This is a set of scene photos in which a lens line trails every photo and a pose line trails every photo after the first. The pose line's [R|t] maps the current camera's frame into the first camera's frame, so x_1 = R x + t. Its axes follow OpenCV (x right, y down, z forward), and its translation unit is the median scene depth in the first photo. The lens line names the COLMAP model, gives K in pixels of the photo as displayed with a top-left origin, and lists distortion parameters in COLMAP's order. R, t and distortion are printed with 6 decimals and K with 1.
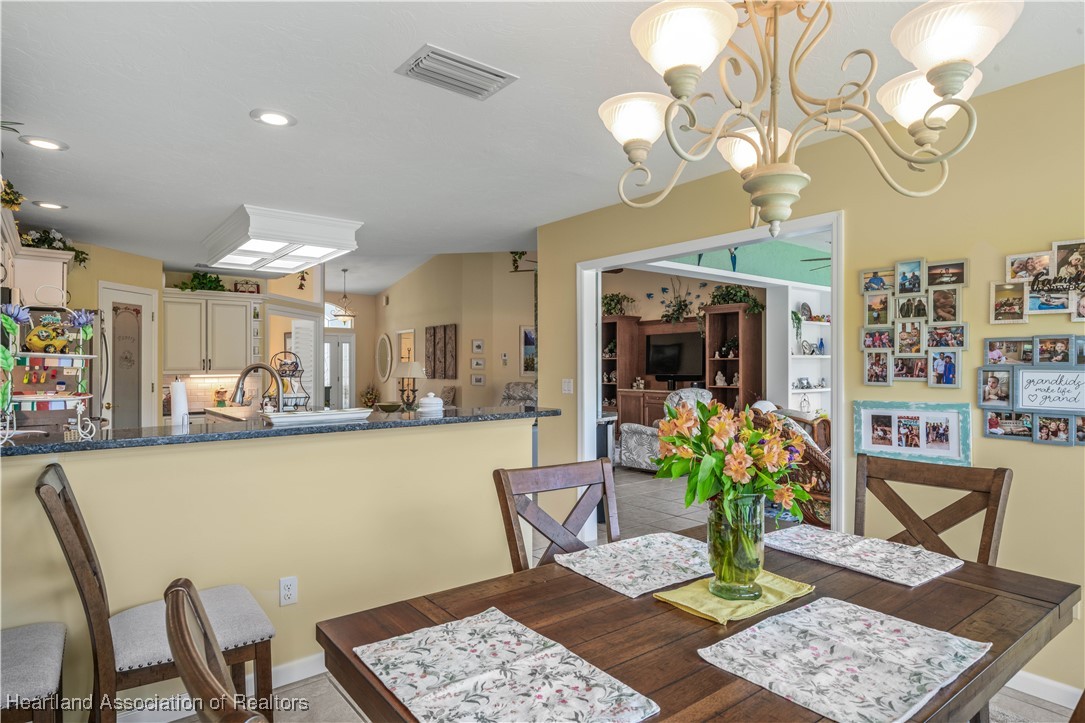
lens RADIAL K [[588.4, 0, 539.8], [0, 588.4, 367.9], [0, 0, 1]] dist [-0.001856, 0.000408]
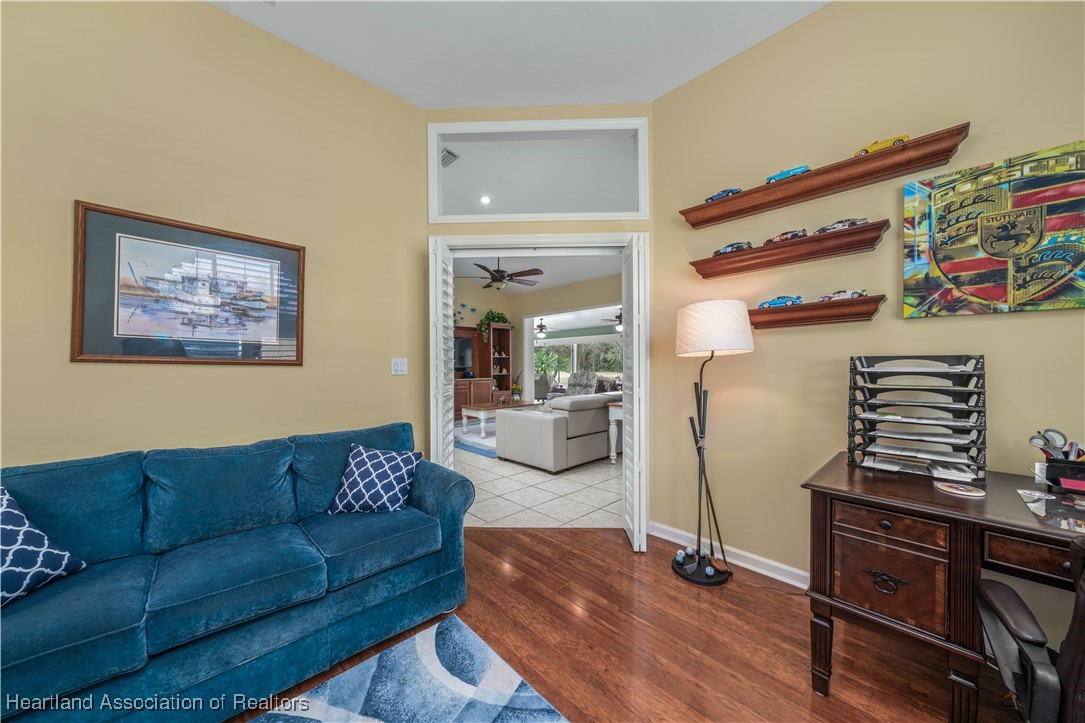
lens RADIAL K [[371.0, 0, 534.6], [0, 371.0, 360.0], [0, 0, 1]] dist [-0.008268, 0.000125]
pose [[-0.085662, 0.015905, 0.996197, -0.617322], [0.008535, 0.999848, -0.015229, 0.008972], [-0.996288, 0.007198, -0.085785, 0.857485]]
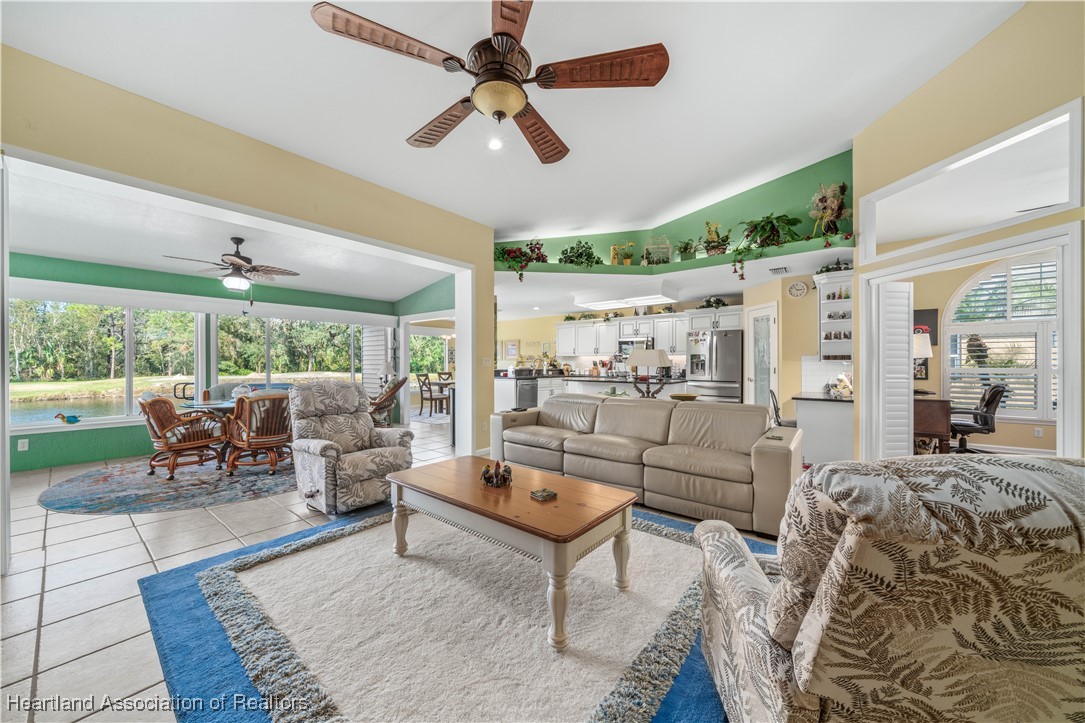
lens RADIAL K [[387.3, 0, 539.3], [0, 387.3, 363.0], [0, 0, 1]] dist [-0.009506, -0.000062]
pose [[-0.974046, 0.001634, -0.226346, 0.063210], [0.001639, 0.999999, 0.000166, 0.007693], [0.226346, -0.000209, -0.974047, 1.081678]]
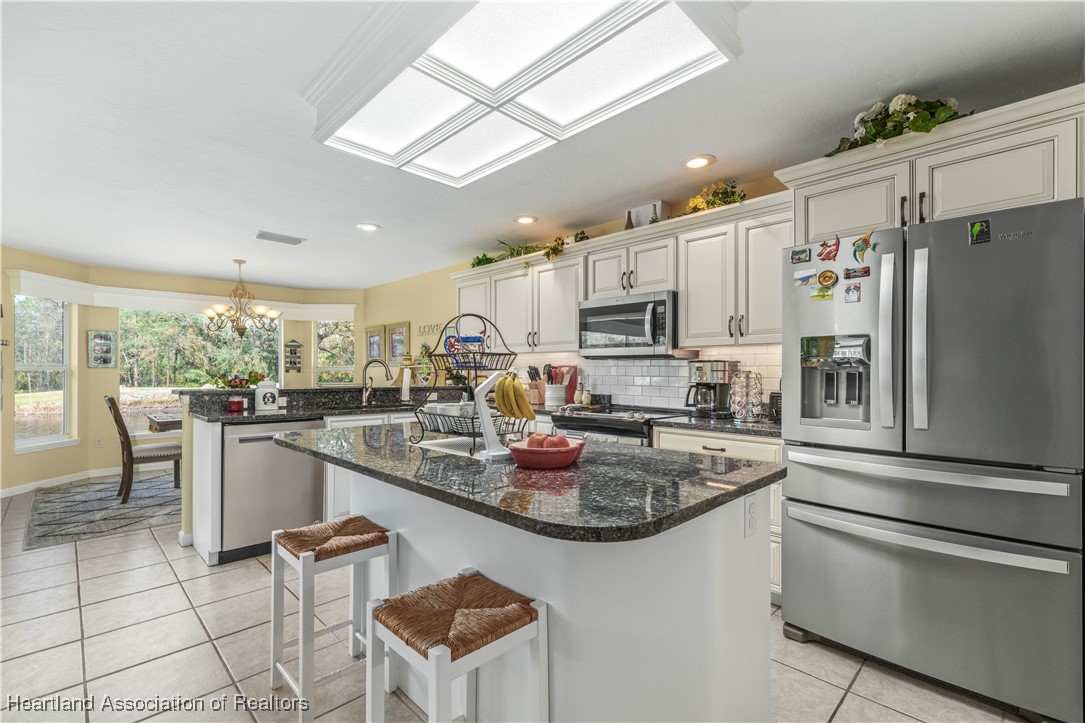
lens RADIAL K [[476.6, 0, 540.9], [0, 476.6, 372.8], [0, 0, 1]] dist [-0.001314, 0.000493]
pose [[-0.993279, 0.002422, -0.115722, -0.220126], [0.002120, 0.999994, 0.002734, 0.007824], [0.115728, 0.002470, -0.993278, 0.662526]]
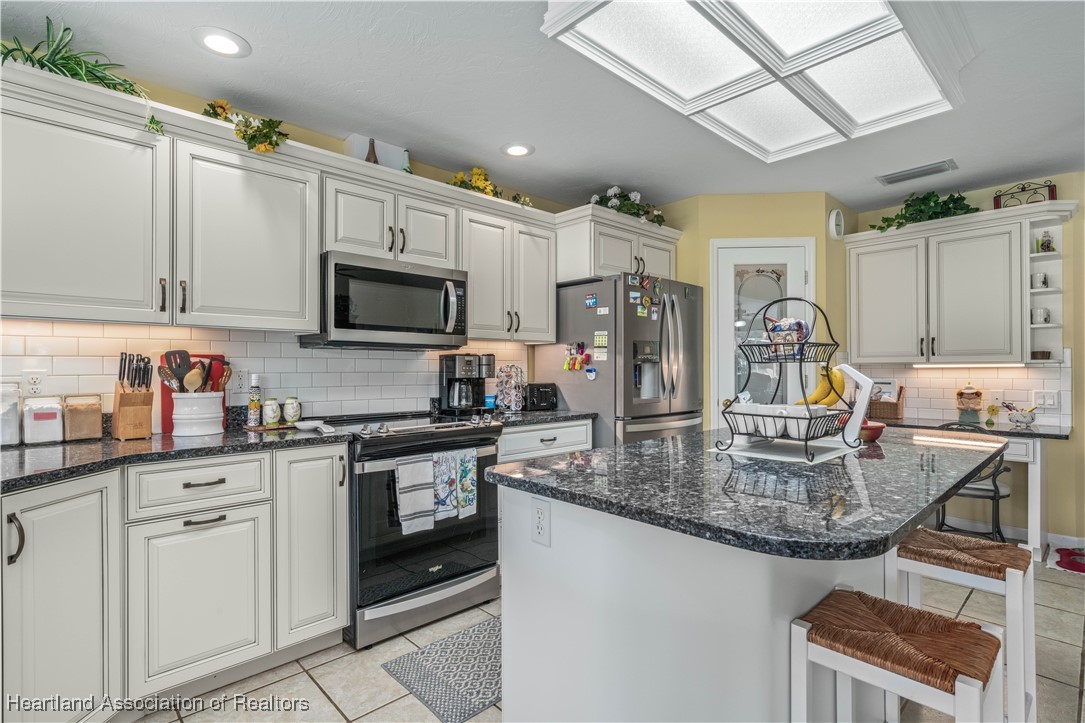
lens RADIAL K [[514.4, 0, 530.8], [0, 514.4, 366.3], [0, 0, 1]] dist [0.000173, 0.000233]
pose [[0.064825, 0.001618, -0.997895, -0.051800], [0.002779, 0.999995, 0.001801, 0.008020], [0.997893, -0.002890, 0.064820, 0.385982]]
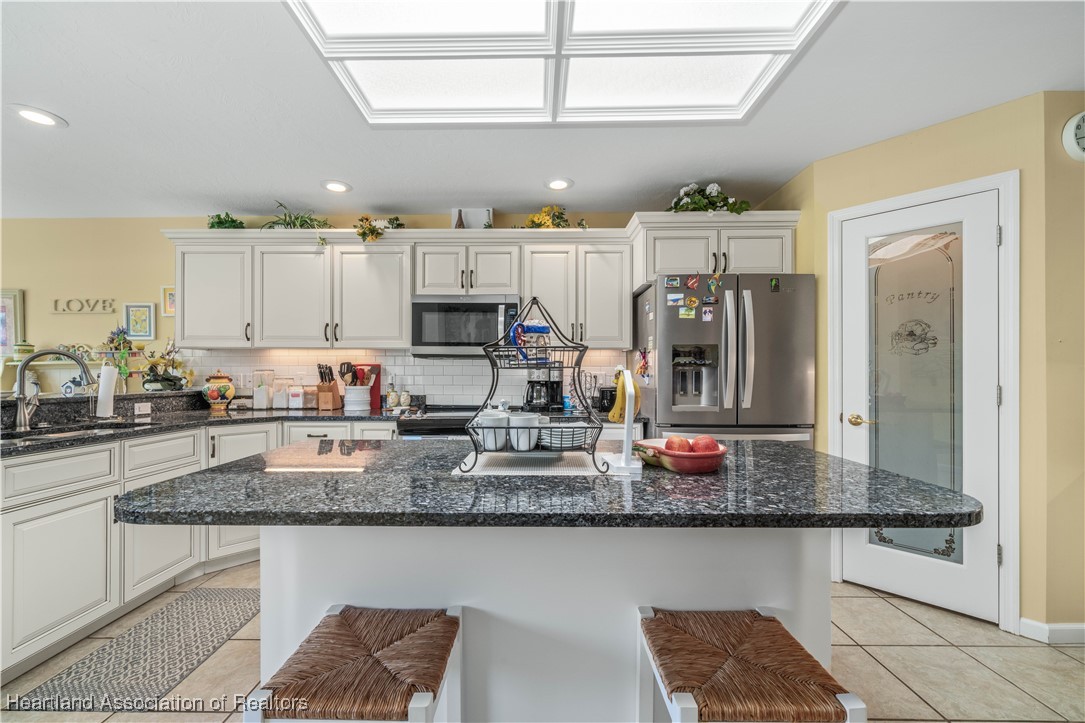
lens RADIAL K [[428.3, 0, 533.3], [0, 428.3, 373.6], [0, 0, 1]] dist [-0.002373, -0.000132]
pose [[-0.629512, 0.005711, -0.776970, -0.114449], [0.002161, 0.999982, 0.005600, 0.008365], [0.776988, 0.001846, -0.629513, 0.561112]]
